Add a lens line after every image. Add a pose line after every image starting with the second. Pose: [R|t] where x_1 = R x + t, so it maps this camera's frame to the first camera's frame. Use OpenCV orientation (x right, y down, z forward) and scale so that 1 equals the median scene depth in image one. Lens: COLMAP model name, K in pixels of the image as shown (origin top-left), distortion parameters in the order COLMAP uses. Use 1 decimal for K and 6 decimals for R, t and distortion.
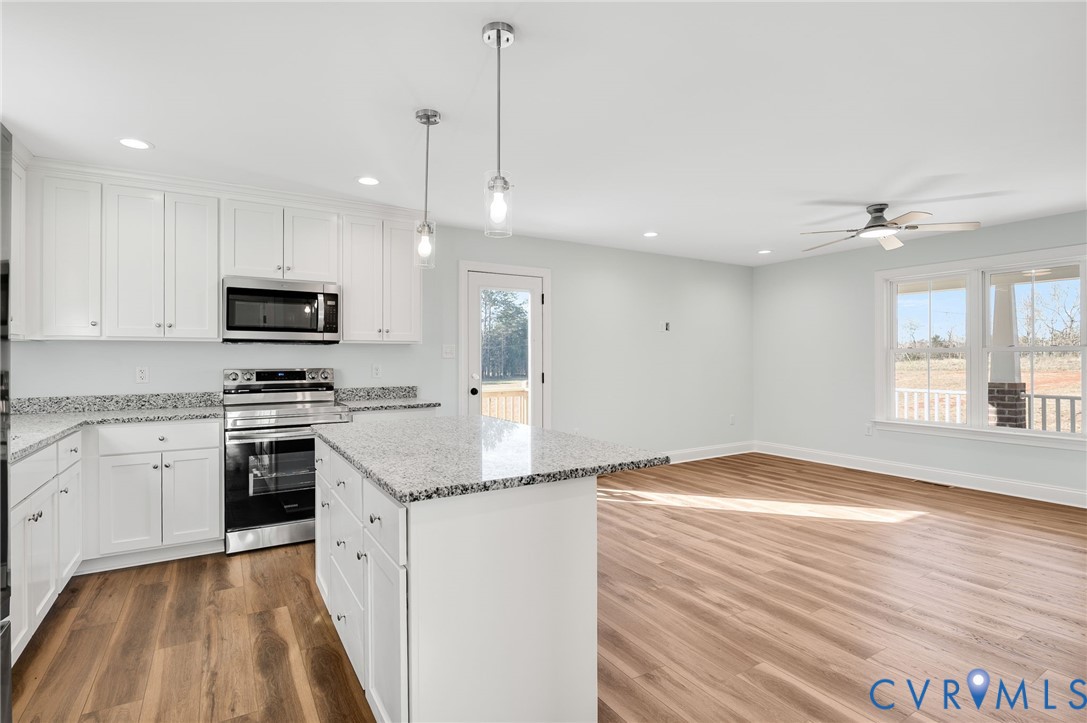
lens RADIAL K [[535.3, 0, 538.2], [0, 535.3, 356.1], [0, 0, 1]] dist [-0.006569, -0.001548]
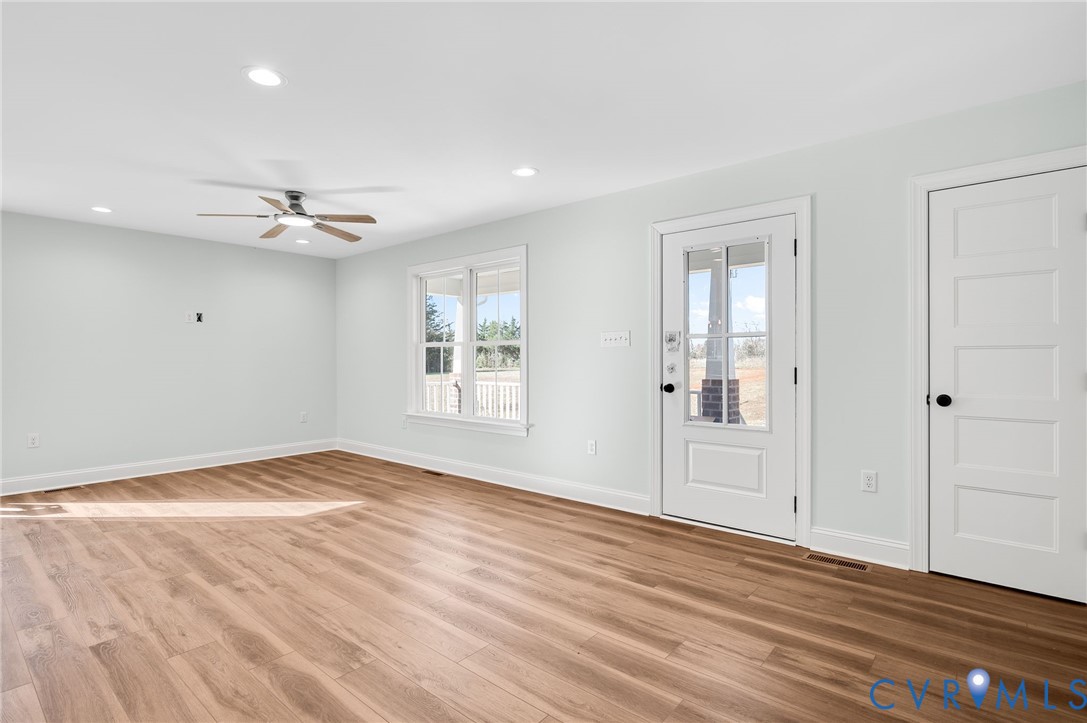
lens RADIAL K [[535.3, 0, 538.8], [0, 535.3, 358.0], [0, 0, 1]] dist [-0.006569, -0.001548]
pose [[0.950694, -0.001858, 0.310124, 0.871909], [0.000964, 0.999995, 0.003036, 0.019787], [-0.310128, -0.002587, 0.950691, -0.076058]]
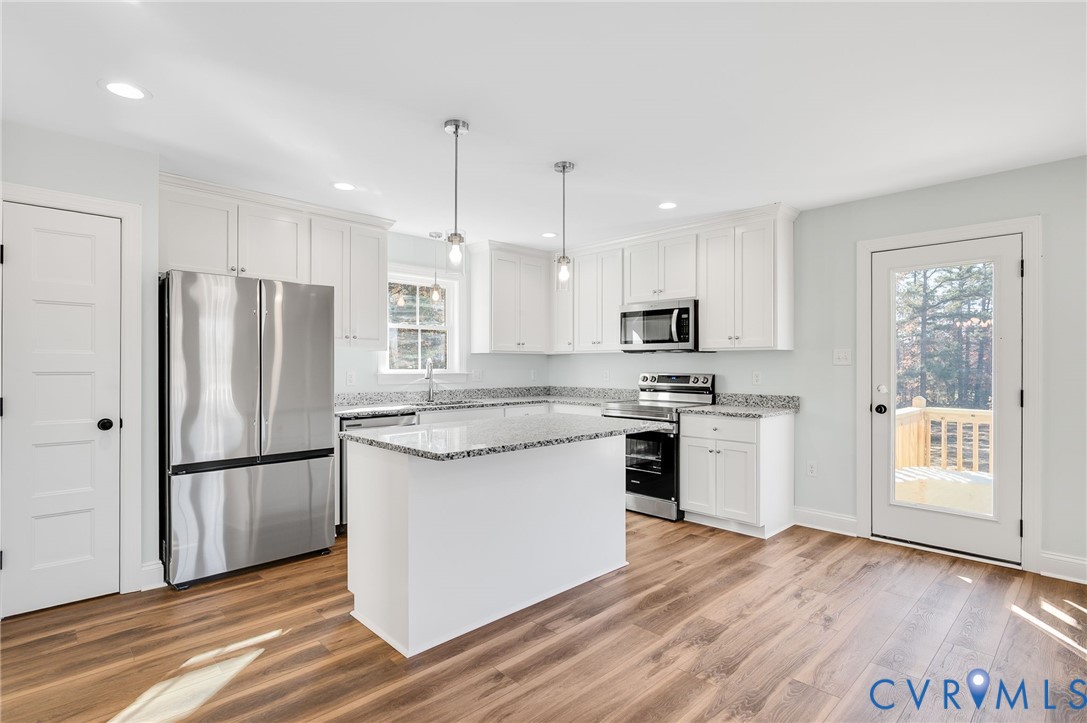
lens RADIAL K [[535.3, 0, 543.4], [0, 535.3, 367.6], [0, 0, 1]] dist [-0.006569, -0.001548]
pose [[0.219824, 0.007831, -0.975508, 0.701982], [0.002670, 0.999959, 0.008629, -0.000964], [0.975536, -0.004501, 0.219794, 0.492993]]
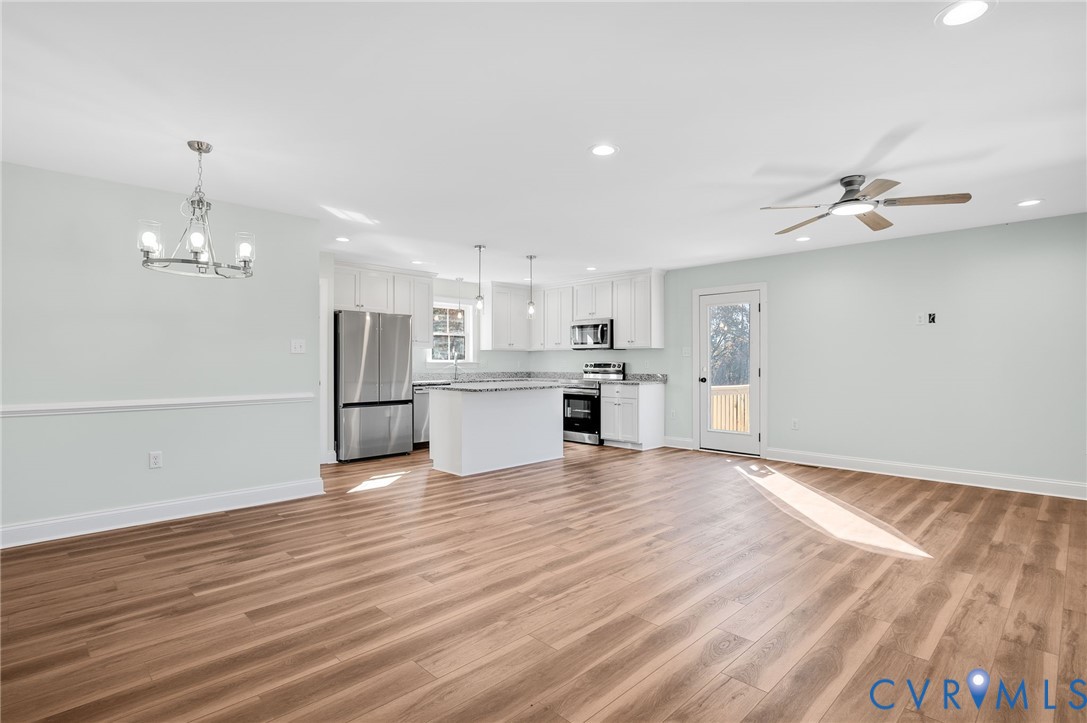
lens RADIAL K [[535.3, 0, 542.5], [0, 535.3, 356.3], [0, 0, 1]] dist [-0.006569, -0.001548]
pose [[0.225924, -0.008328, -0.974109, 1.583204], [0.002681, 0.999965, -0.007927, 0.018366], [0.974141, -0.000821, 0.225938, 0.356973]]
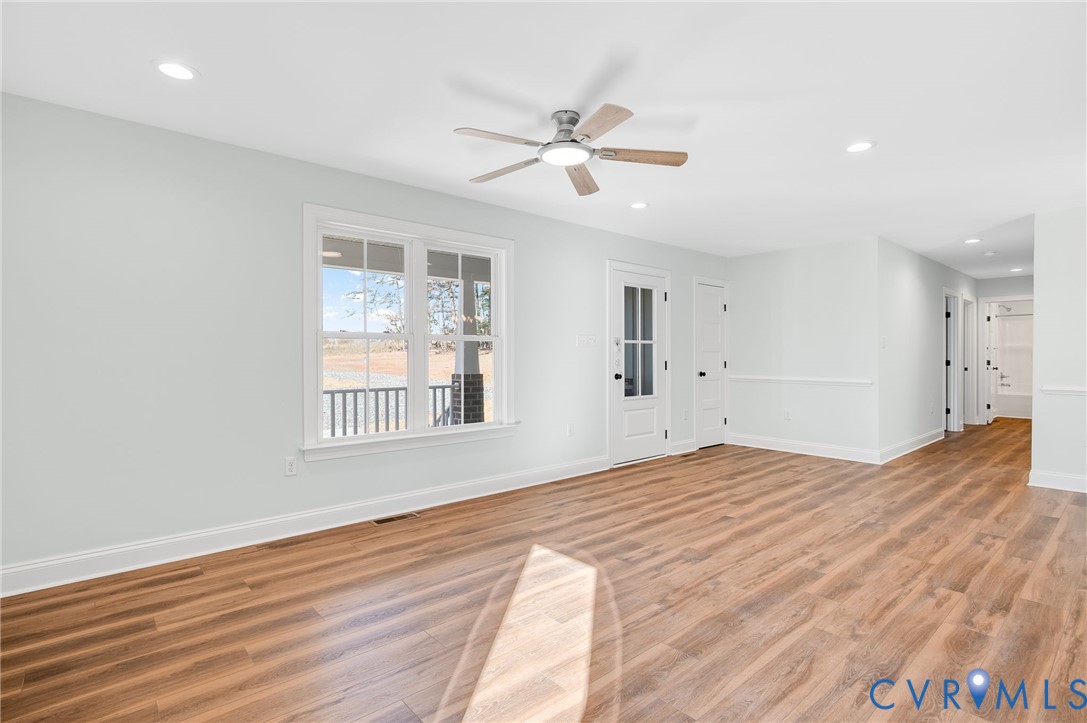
lens RADIAL K [[535.3, 0, 541.8], [0, 535.3, 354.0], [0, 0, 1]] dist [-0.006569, -0.001548]
pose [[-0.172147, 0.002472, 0.985068, -0.026525], [-0.000875, 0.999996, -0.002662, 0.023423], [-0.985071, -0.001320, -0.172144, 1.318771]]
